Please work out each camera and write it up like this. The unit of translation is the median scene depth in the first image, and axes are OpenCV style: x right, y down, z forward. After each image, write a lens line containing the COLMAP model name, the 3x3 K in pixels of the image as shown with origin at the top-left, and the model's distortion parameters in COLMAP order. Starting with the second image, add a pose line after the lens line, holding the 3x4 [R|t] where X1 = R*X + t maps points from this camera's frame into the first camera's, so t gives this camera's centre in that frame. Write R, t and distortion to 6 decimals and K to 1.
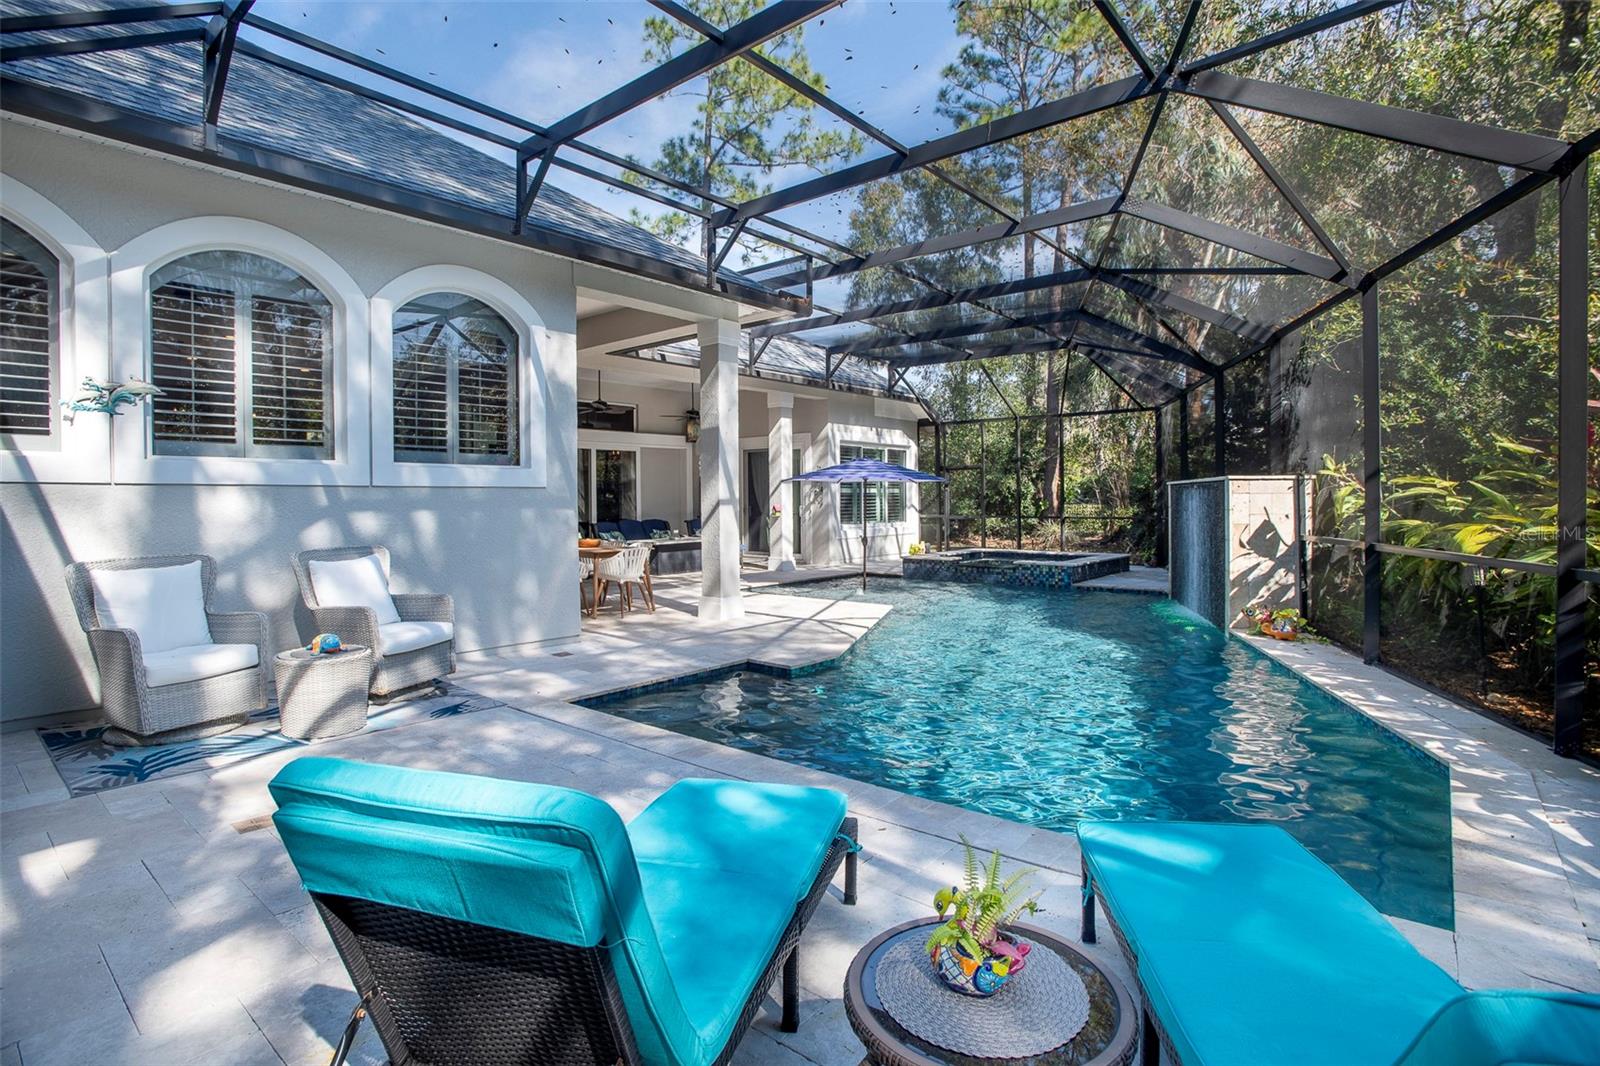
lens RADIAL K [[778.4, 0, 806.5], [0, 778.4, 518.0], [0, 0, 1]] dist [-0.038958, 0.005630]
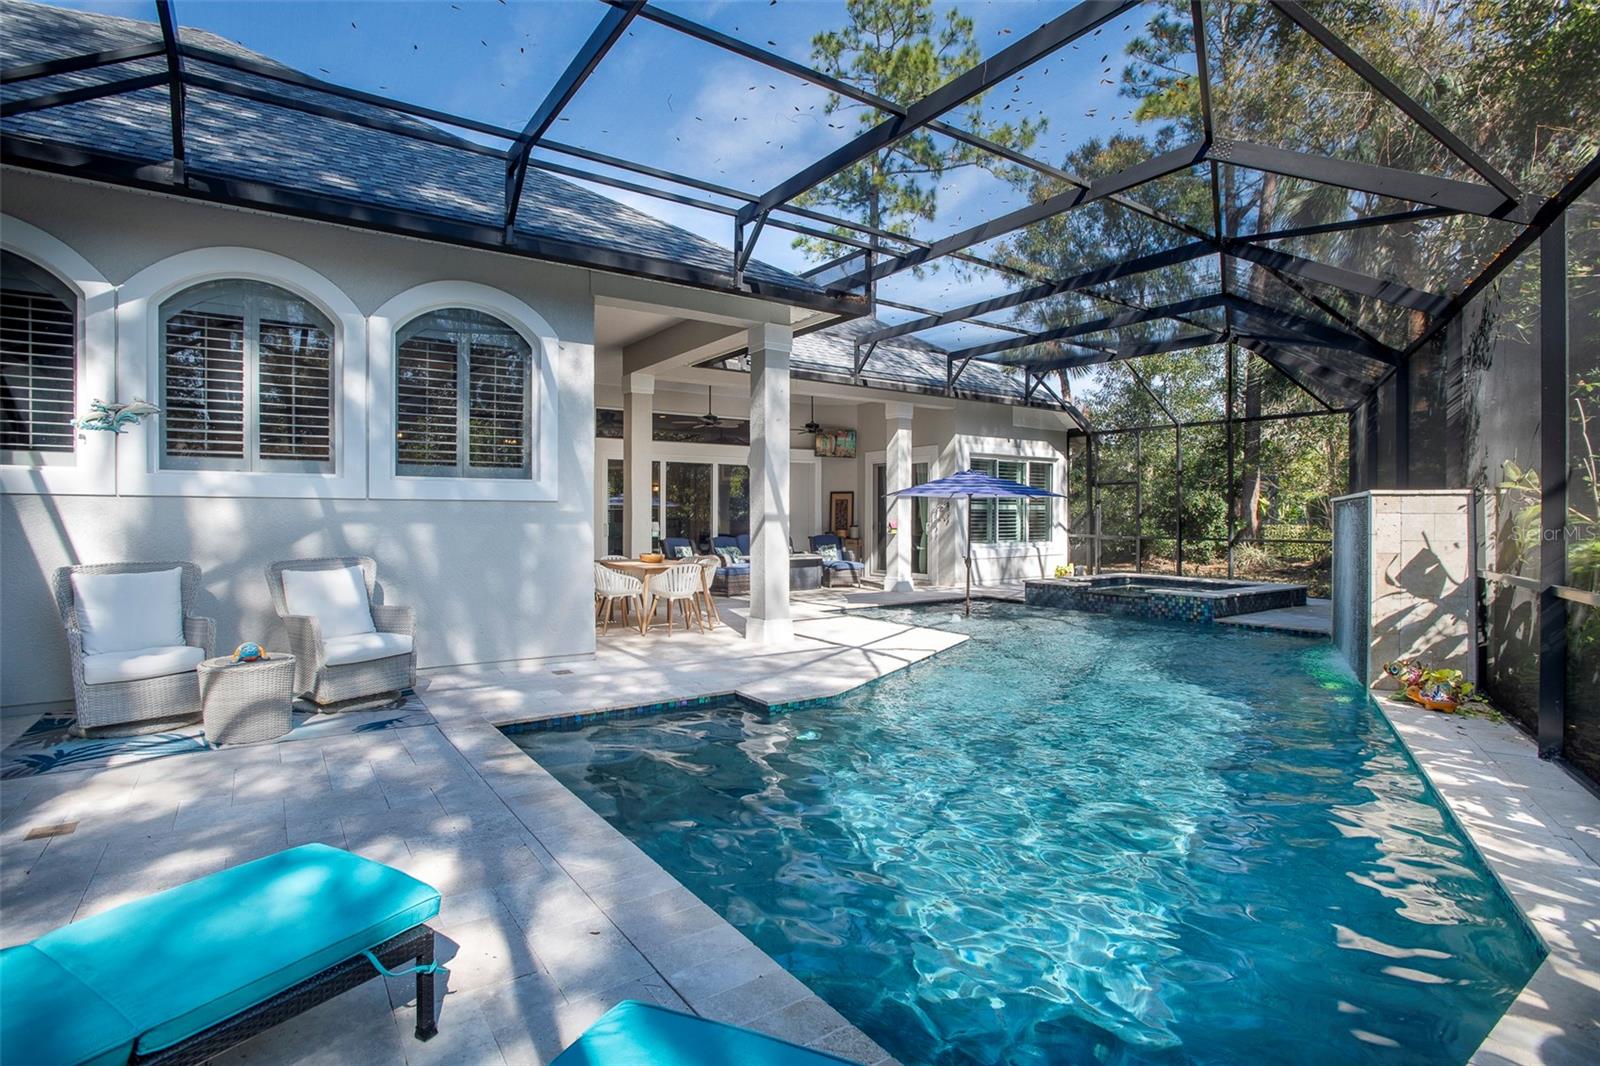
lens RADIAL K [[778.4, 0, 793.2], [0, 778.4, 533.5], [0, 0, 1]] dist [-0.038958, 0.005630]
pose [[0.964805, 0.015294, -0.262521, 0.195265], [-0.015322, 0.999881, 0.001938, -0.004456], [0.262519, 0.002152, 0.964924, 0.117490]]
